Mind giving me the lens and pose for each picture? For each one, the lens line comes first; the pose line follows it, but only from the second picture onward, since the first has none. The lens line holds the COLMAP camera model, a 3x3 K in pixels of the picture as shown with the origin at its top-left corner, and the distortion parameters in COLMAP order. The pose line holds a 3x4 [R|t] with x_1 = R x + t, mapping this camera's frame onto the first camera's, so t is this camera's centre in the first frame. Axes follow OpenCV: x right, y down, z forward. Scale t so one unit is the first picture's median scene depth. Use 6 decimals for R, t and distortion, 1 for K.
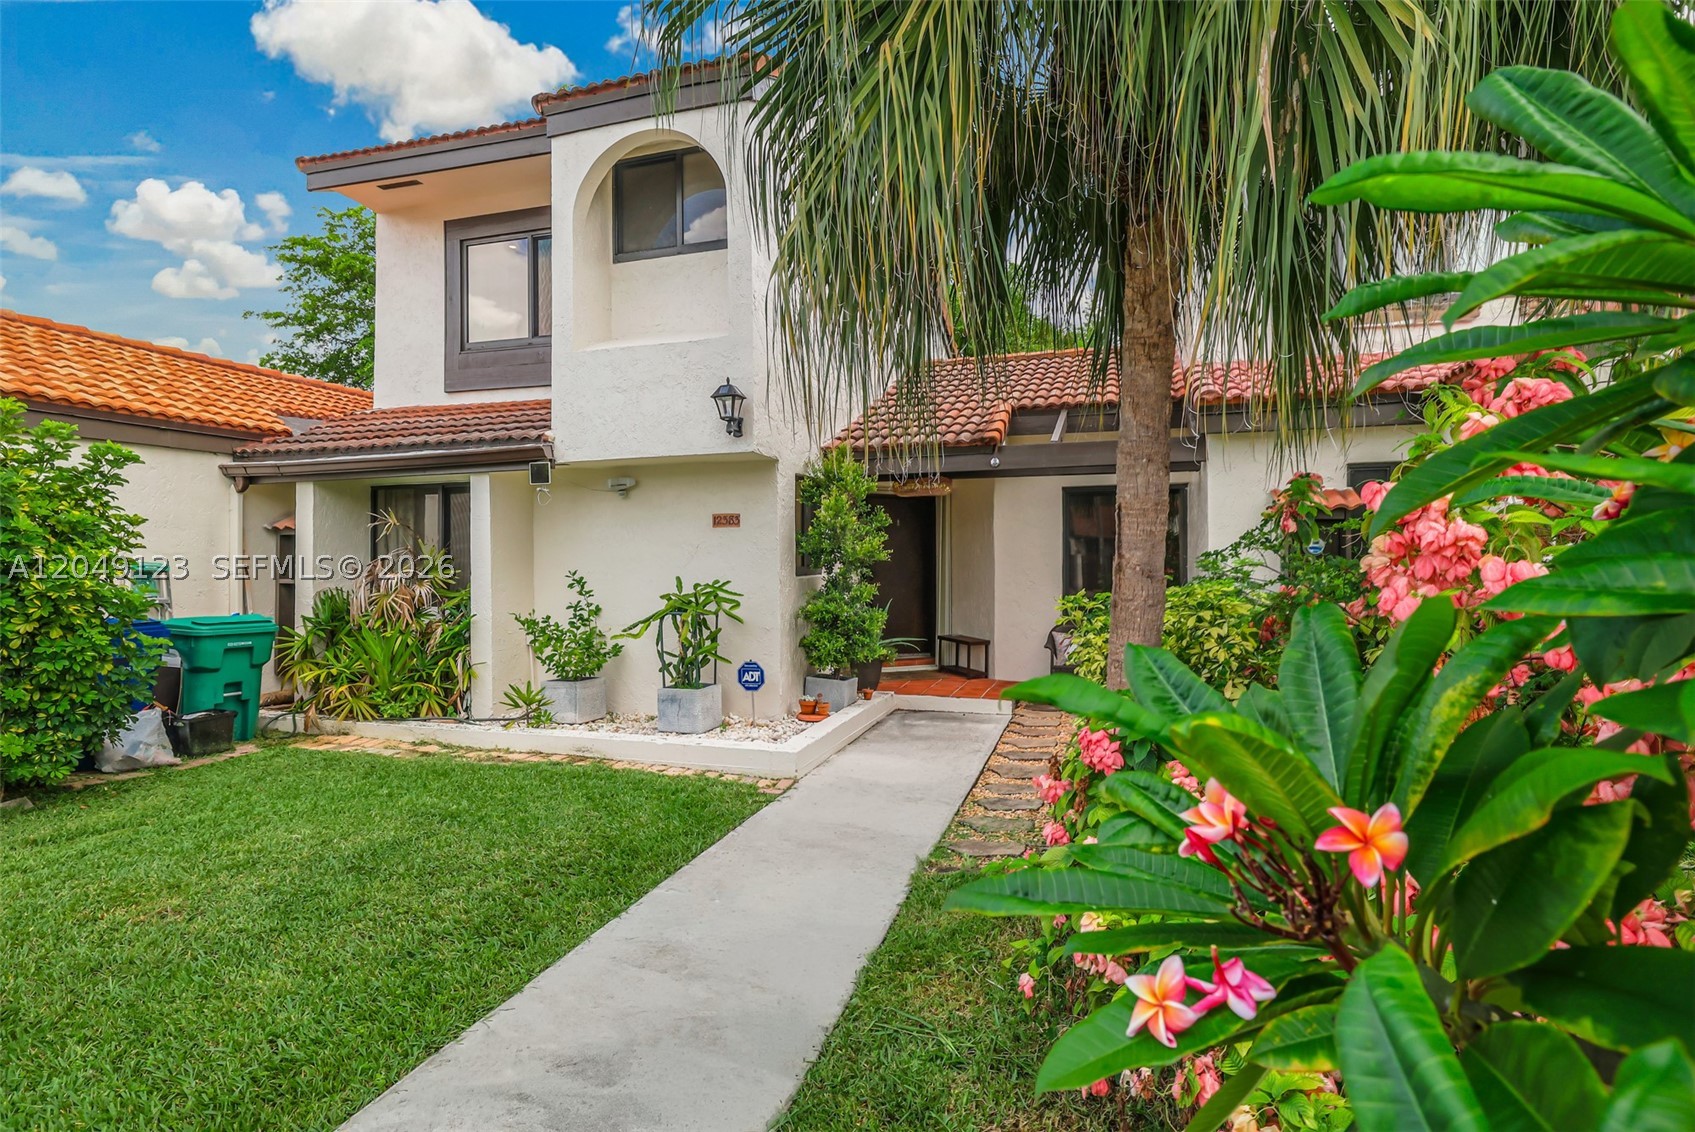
lens RADIAL K [[859.4, 0, 837.9], [0, 859.4, 555.7], [0, 0, 1]] dist [0.000478, 0.000735]
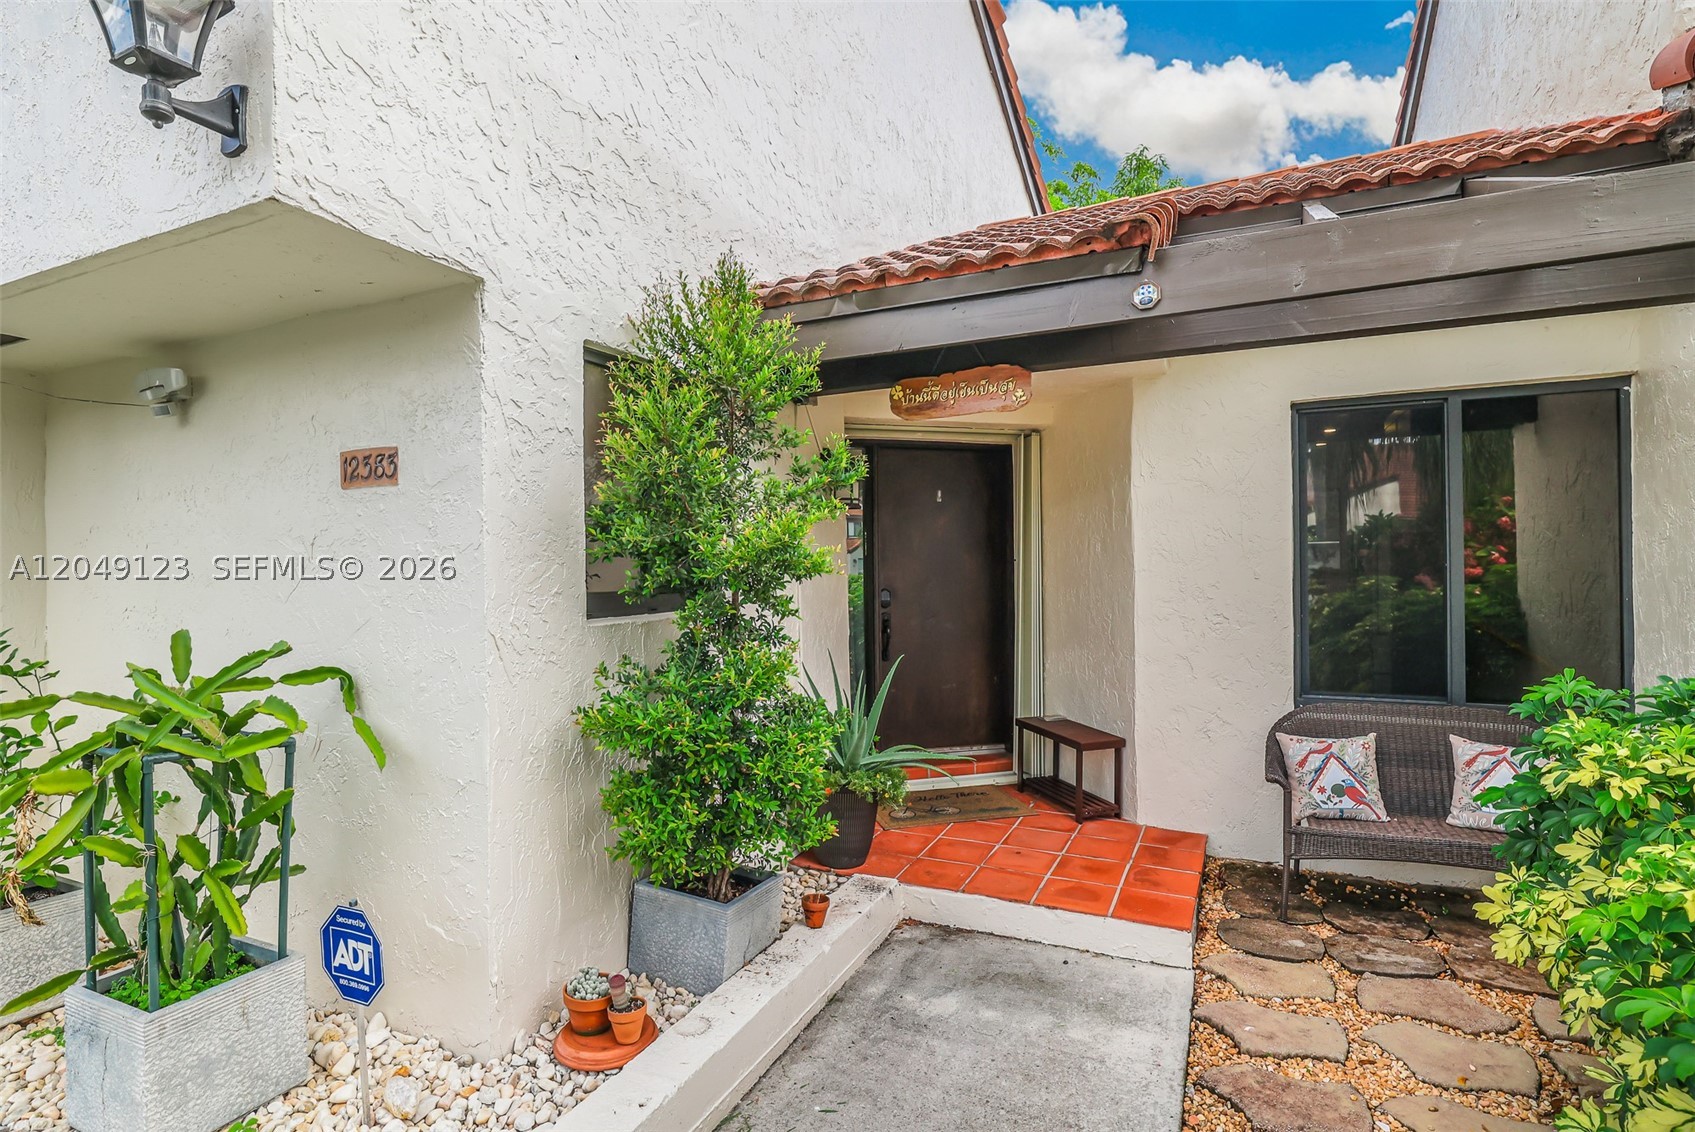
lens RADIAL K [[859.4, 0, 837.9], [0, 859.4, 555.7], [0, 0, 1]] dist [0.000478, 0.000735]
pose [[0.991739, -0.009795, -0.127900, 0.093629], [0.009393, 0.999949, -0.003747, -0.001155], [0.127930, 0.002515, 0.991780, 0.584197]]
